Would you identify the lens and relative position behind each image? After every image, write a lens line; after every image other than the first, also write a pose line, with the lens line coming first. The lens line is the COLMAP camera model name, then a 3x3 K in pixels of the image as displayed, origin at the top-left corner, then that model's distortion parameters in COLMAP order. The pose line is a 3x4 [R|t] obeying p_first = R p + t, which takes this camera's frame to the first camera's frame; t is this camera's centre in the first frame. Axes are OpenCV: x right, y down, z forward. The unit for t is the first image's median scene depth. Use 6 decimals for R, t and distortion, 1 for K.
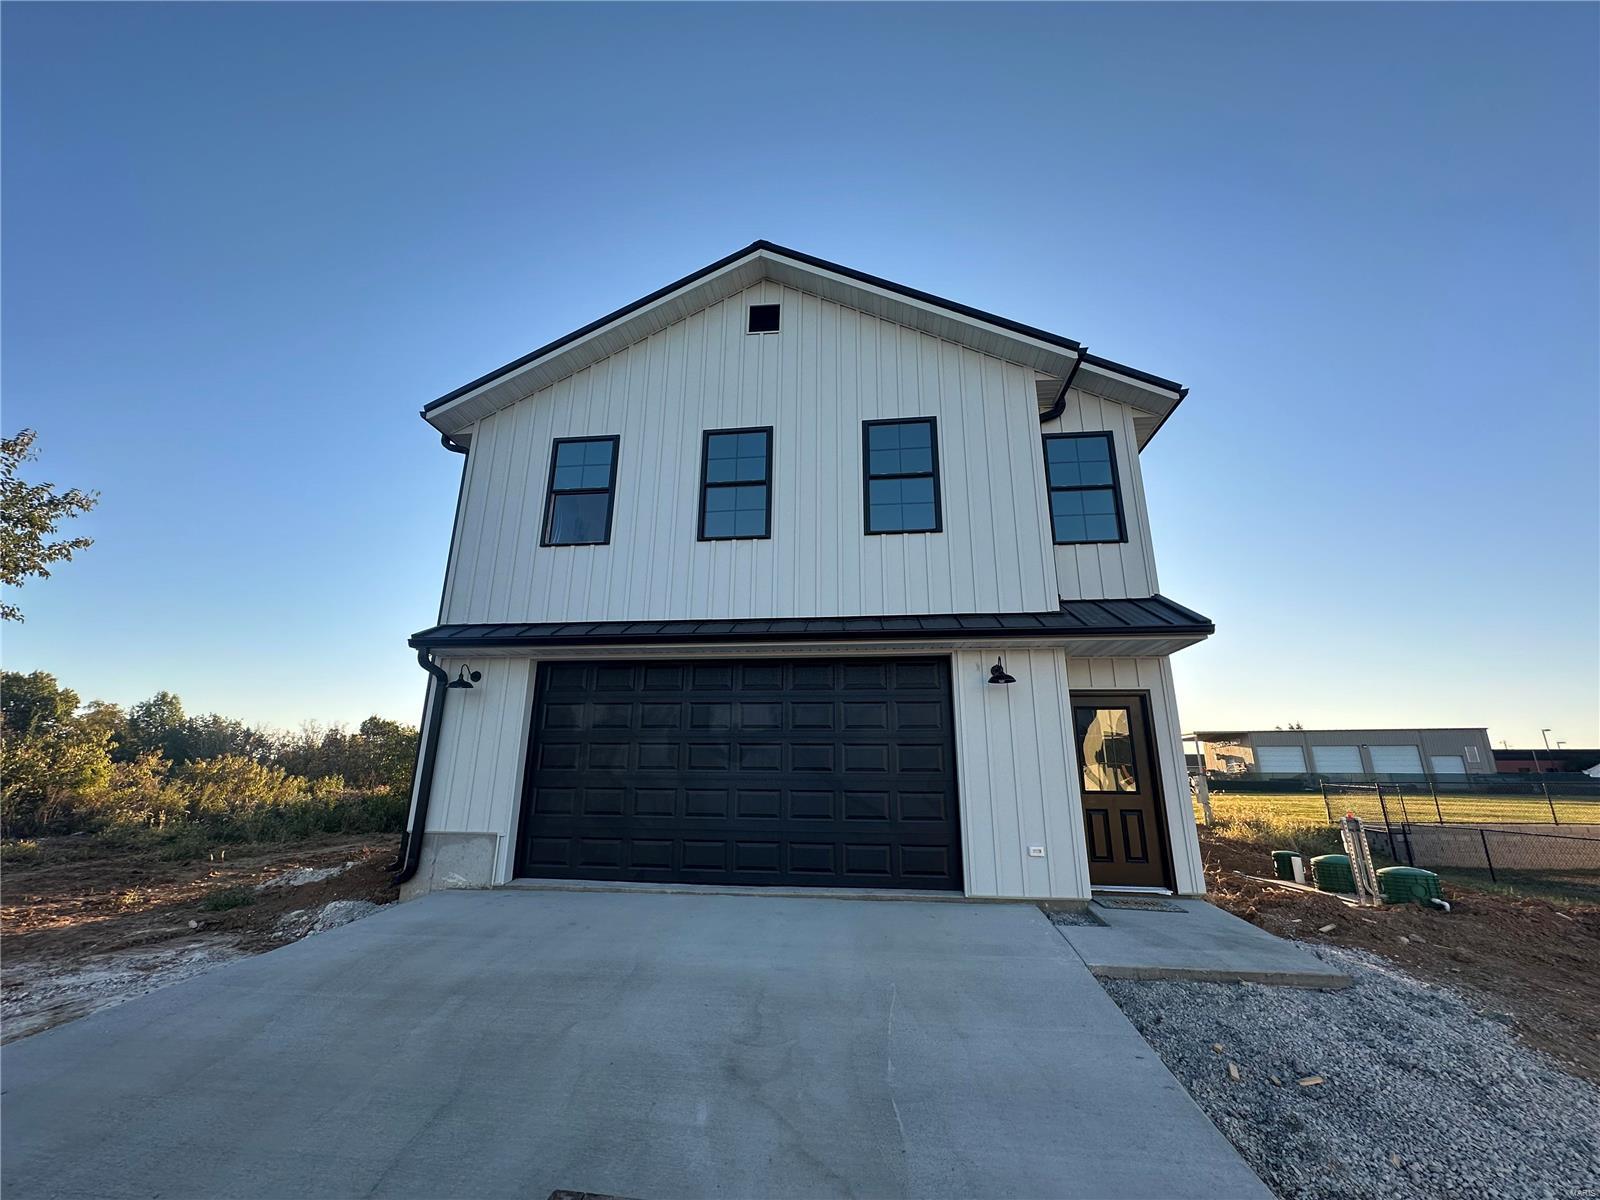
lens RADIAL K [[637.7, 0, 800.9], [0, 637.7, 599.9], [0, 0, 1]] dist [-0.002047, 0.000431]
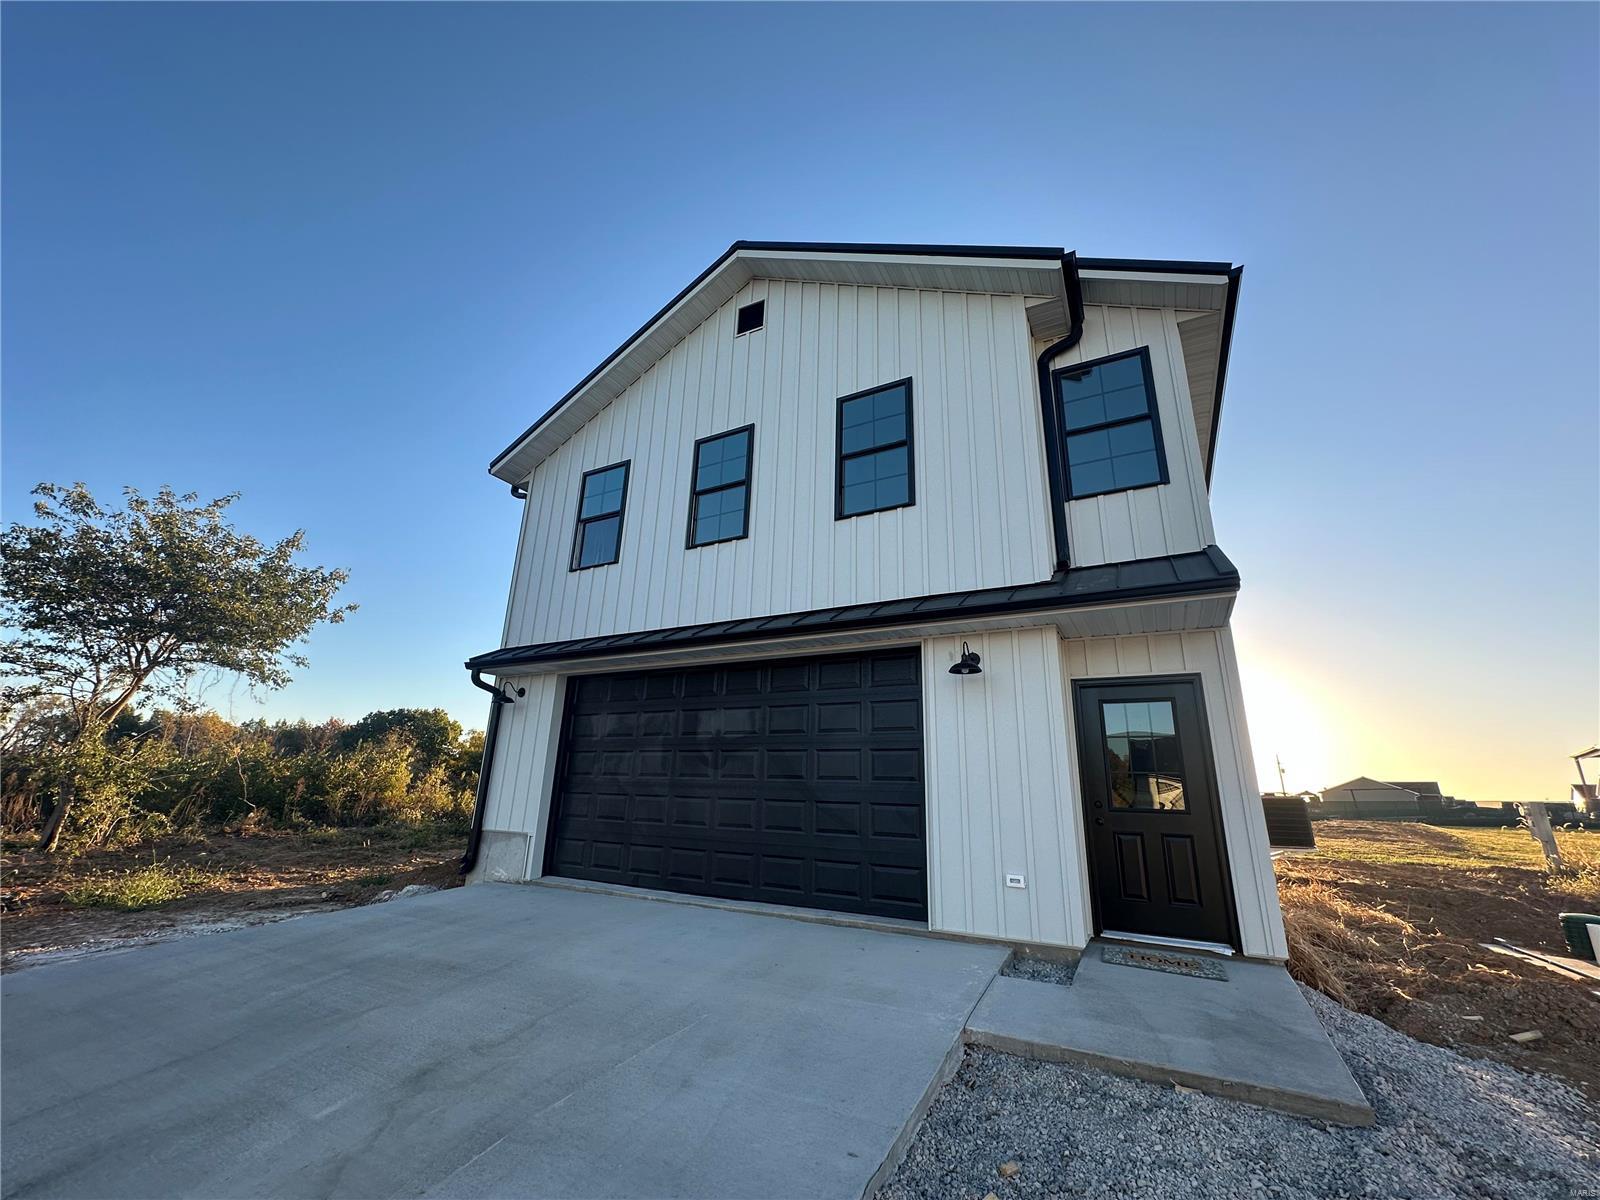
lens RADIAL K [[637.7, 0, 800.1], [0, 637.7, 600.3], [0, 0, 1]] dist [-0.002047, 0.000431]
pose [[0.928020, -0.092339, -0.360904, 0.389988], [0.082702, 0.995685, -0.042094, 0.048682], [0.363233, 0.009216, 0.931653, 0.135515]]
